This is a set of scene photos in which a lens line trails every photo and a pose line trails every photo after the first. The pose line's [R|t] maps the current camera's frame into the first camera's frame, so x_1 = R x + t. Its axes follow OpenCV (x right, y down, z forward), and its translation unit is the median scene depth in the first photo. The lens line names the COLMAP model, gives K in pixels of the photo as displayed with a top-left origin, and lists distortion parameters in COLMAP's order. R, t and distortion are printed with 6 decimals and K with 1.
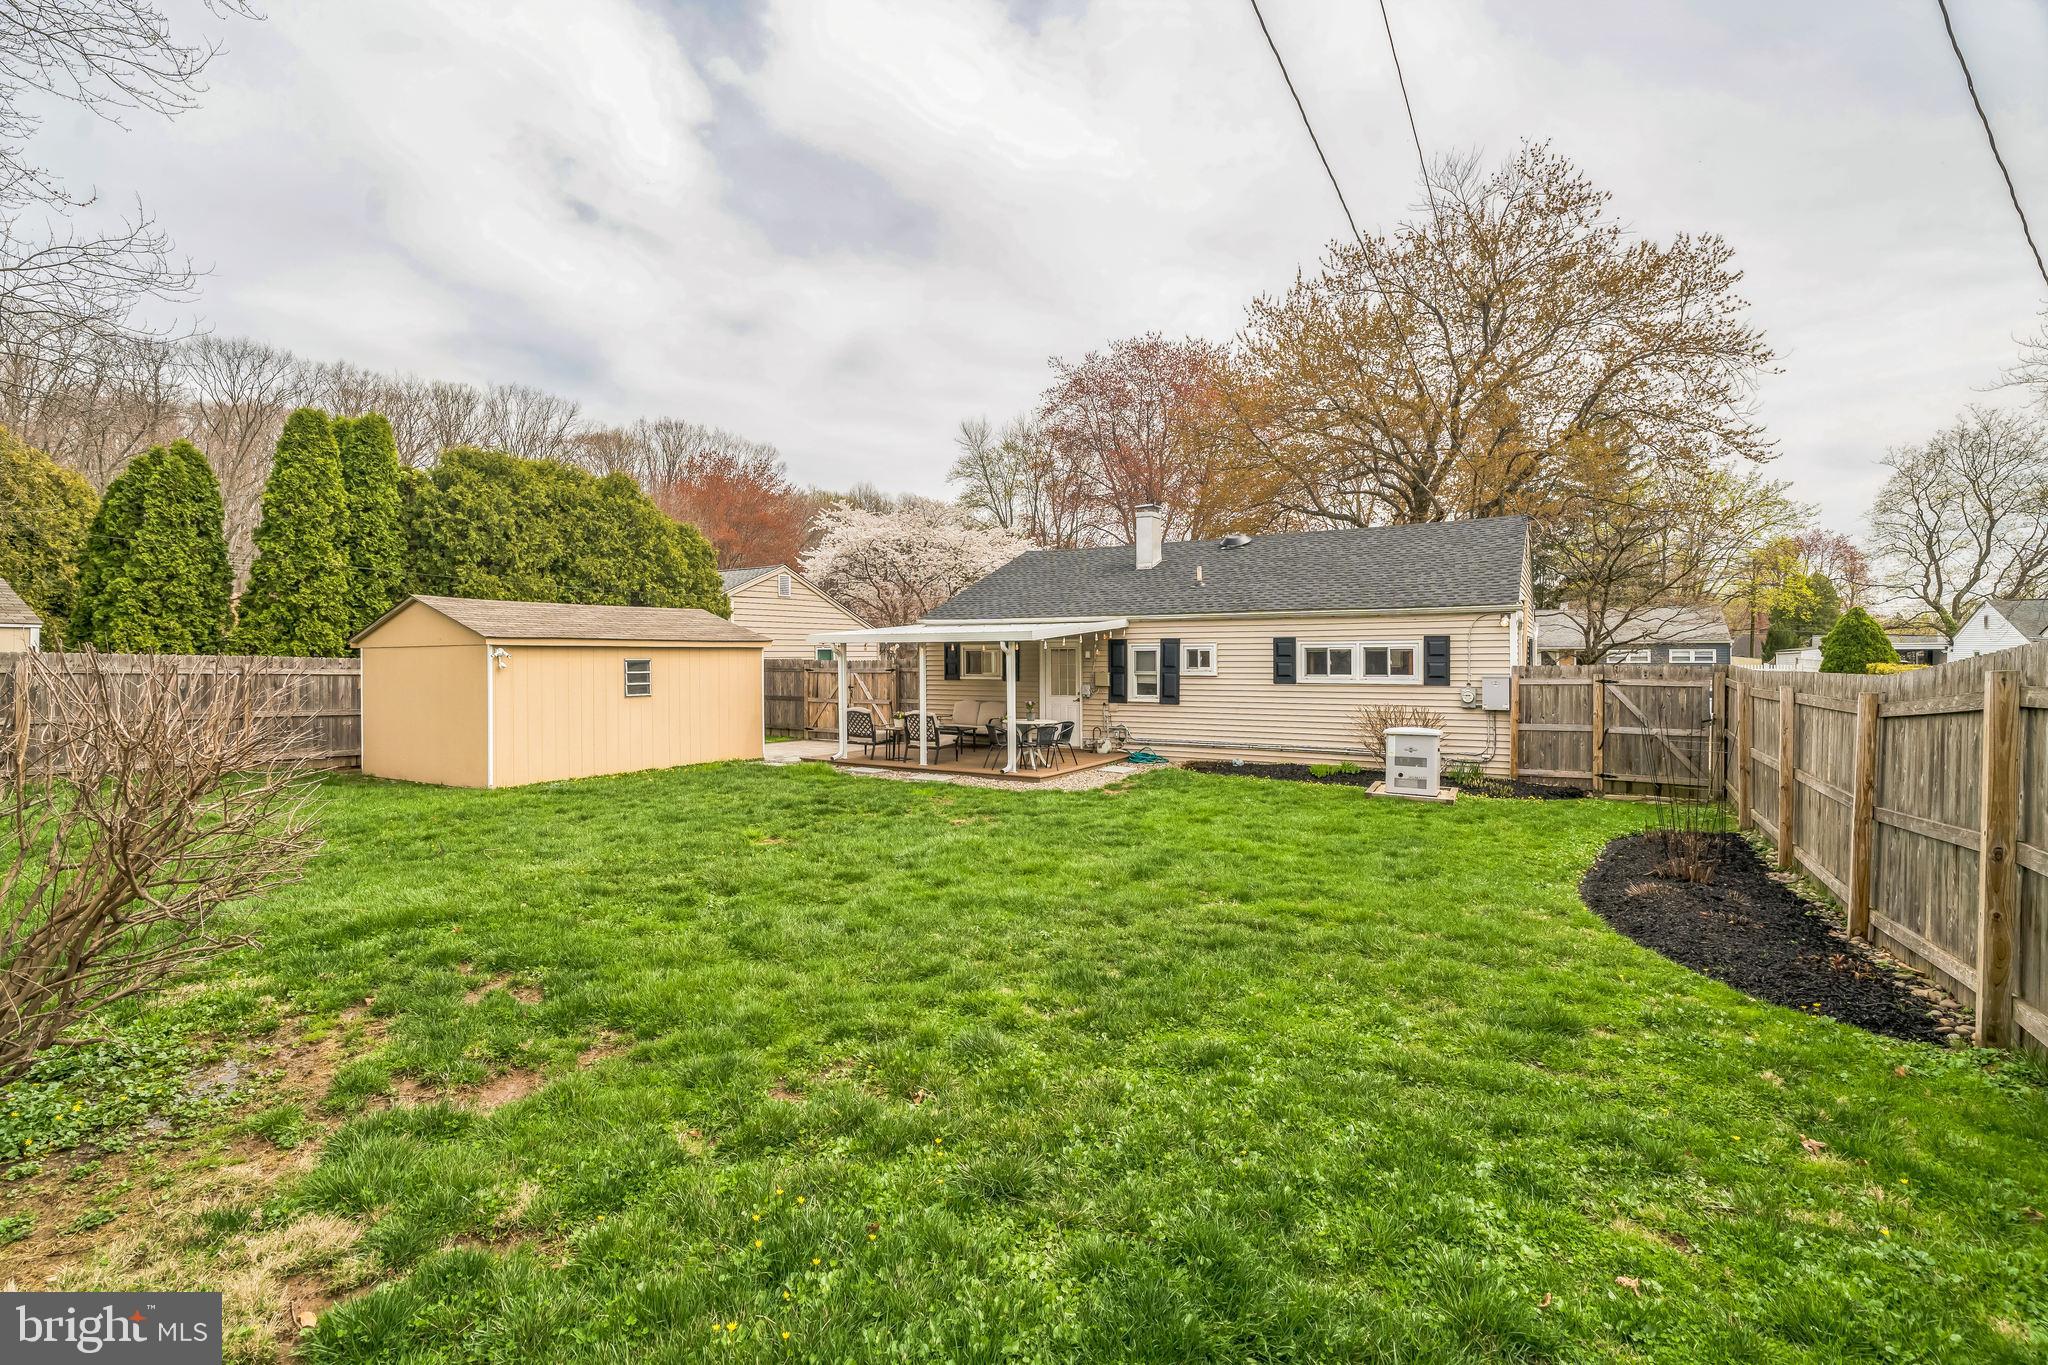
lens RADIAL K [[948.6, 0, 1012.4], [0, 948.6, 686.9], [0, 0, 1]] dist [-0.001939, -0.000403]
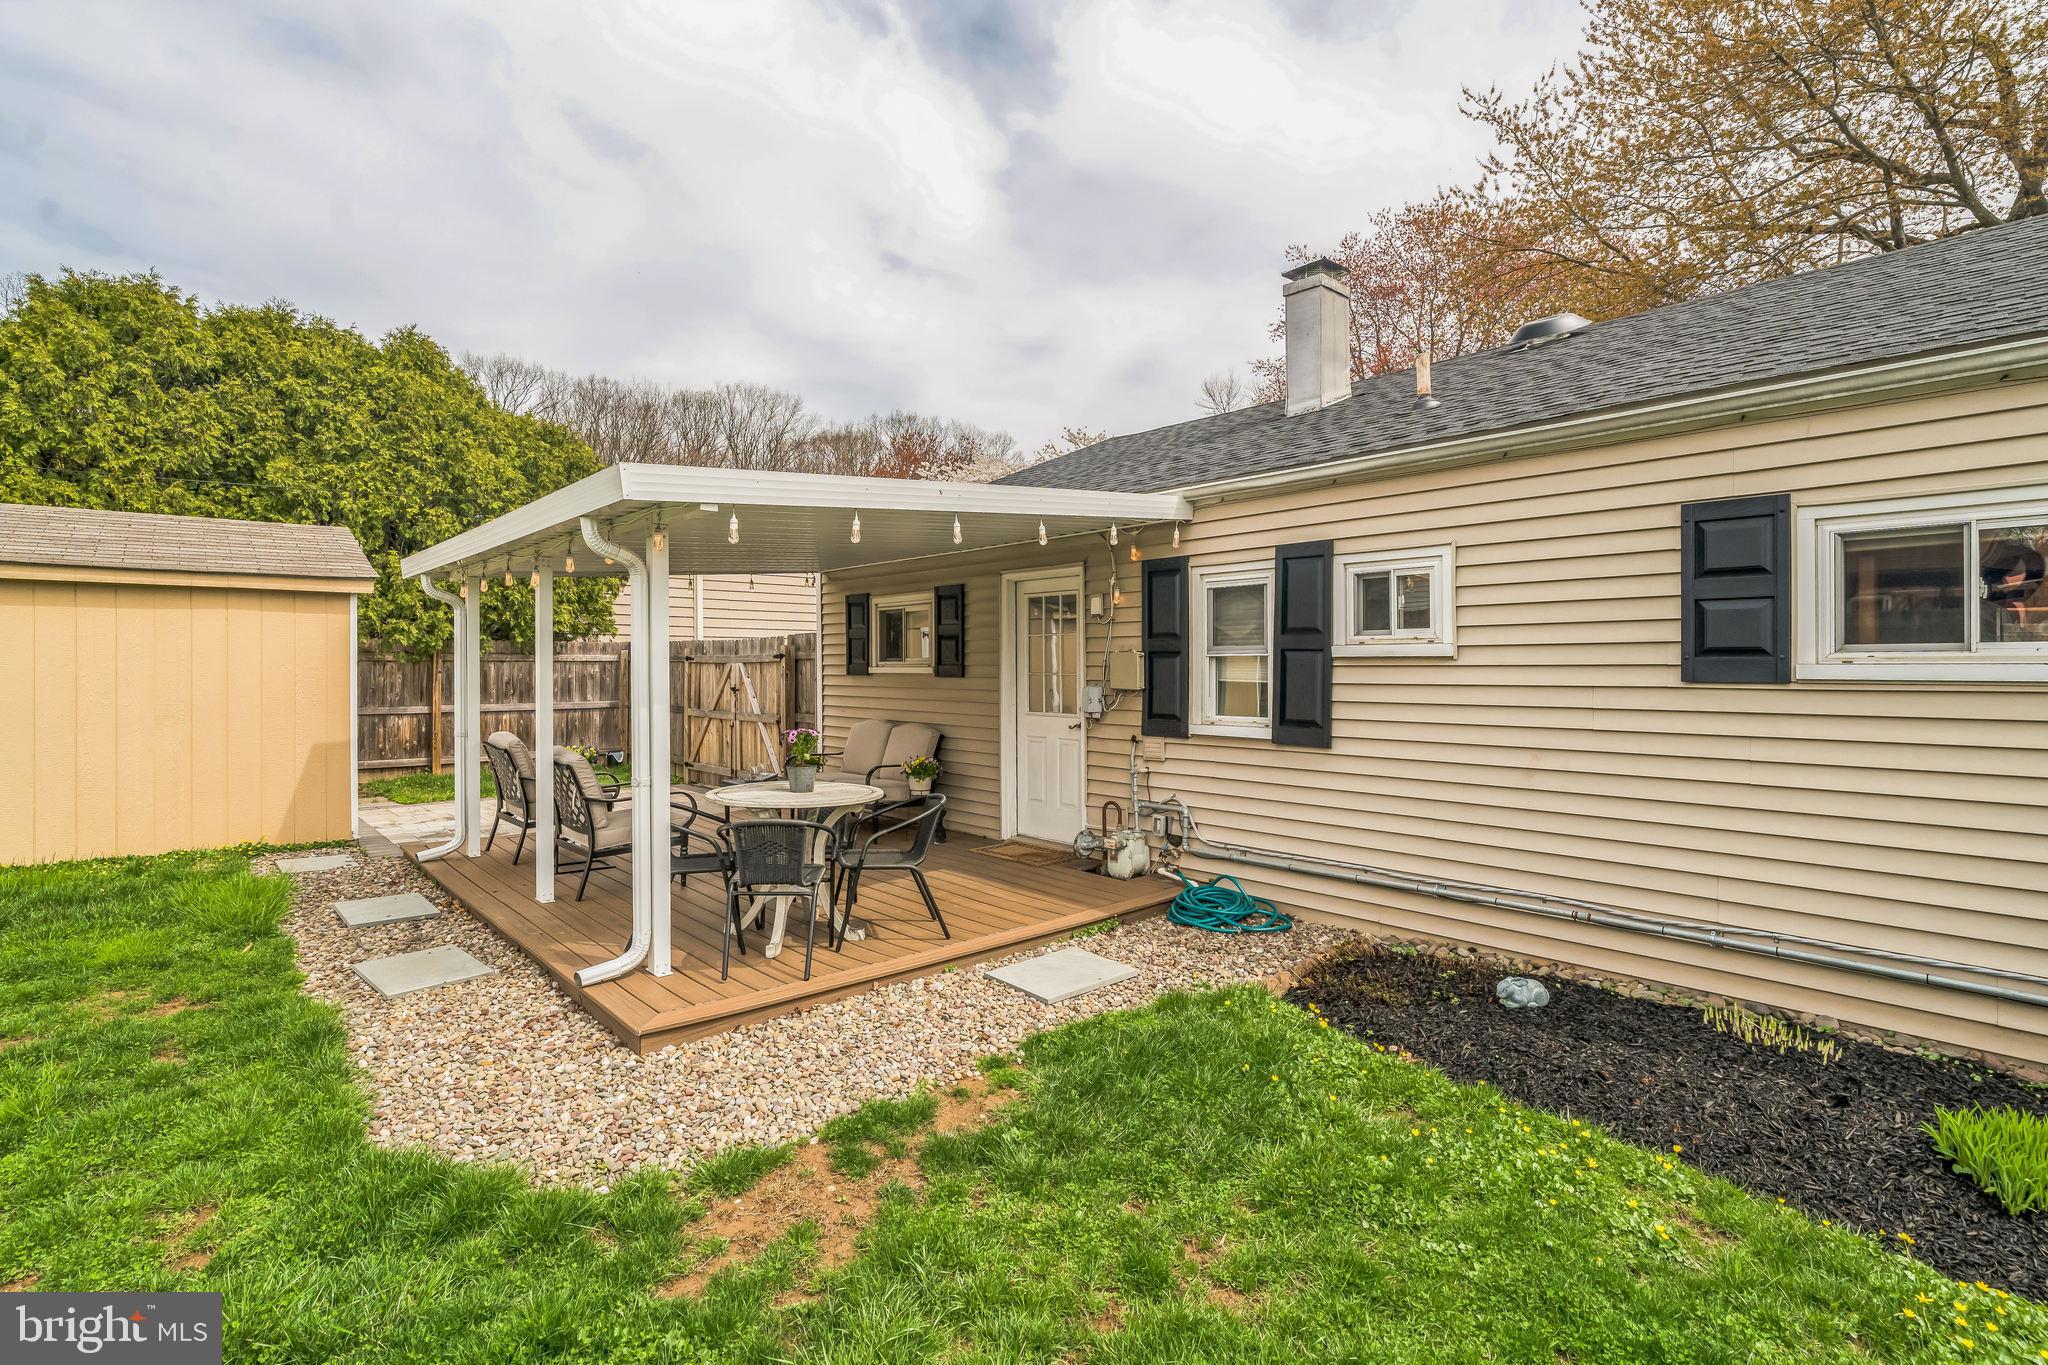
lens RADIAL K [[966.0, 0, 1024.0], [0, 966.0, 682.5], [0, 0, 1]] dist [-0.000140, -0.000098]
pose [[0.964477, 0.007778, -0.264051, 0.161006], [-0.012104, 0.999818, -0.014761, 0.002444], [0.263888, 0.017433, 0.964396, 0.655047]]
